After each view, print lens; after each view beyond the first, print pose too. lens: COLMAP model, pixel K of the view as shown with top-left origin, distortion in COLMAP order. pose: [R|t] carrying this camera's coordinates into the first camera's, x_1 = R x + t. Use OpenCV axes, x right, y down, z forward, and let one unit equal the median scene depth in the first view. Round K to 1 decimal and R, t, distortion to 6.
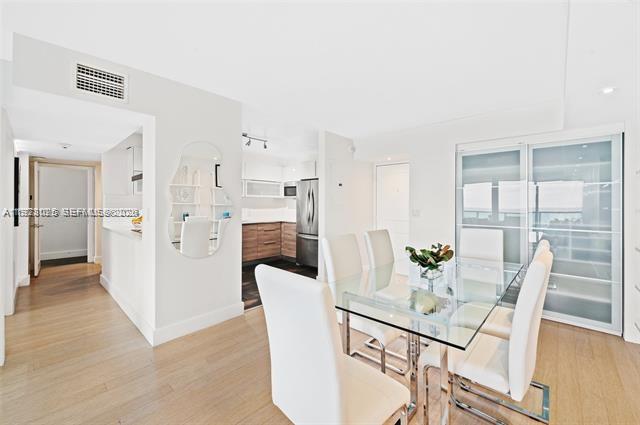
lens RADIAL K [[257.7, 0, 329.9], [0, 257.7, 205.2], [0, 0, 1]] dist [-0.009576, -0.001393]
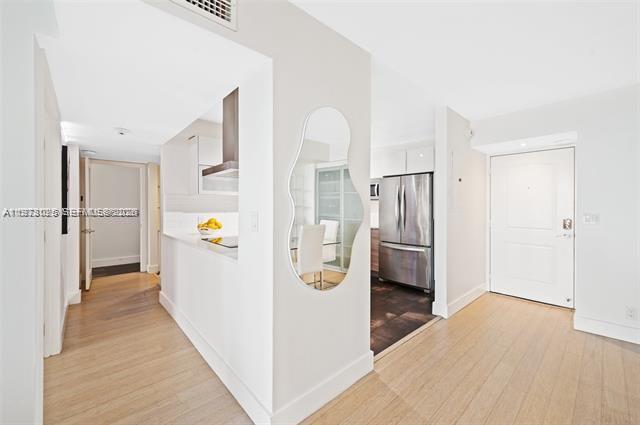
lens RADIAL K [[257.7, 0, 330.9], [0, 257.7, 208.6], [0, 0, 1]] dist [-0.009576, -0.001393]
pose [[0.995673, 0.000467, -0.092922, -0.222817], [-0.000063, 0.999991, 0.004349, 0.000762], [0.092924, -0.004324, 0.995664, 0.188379]]
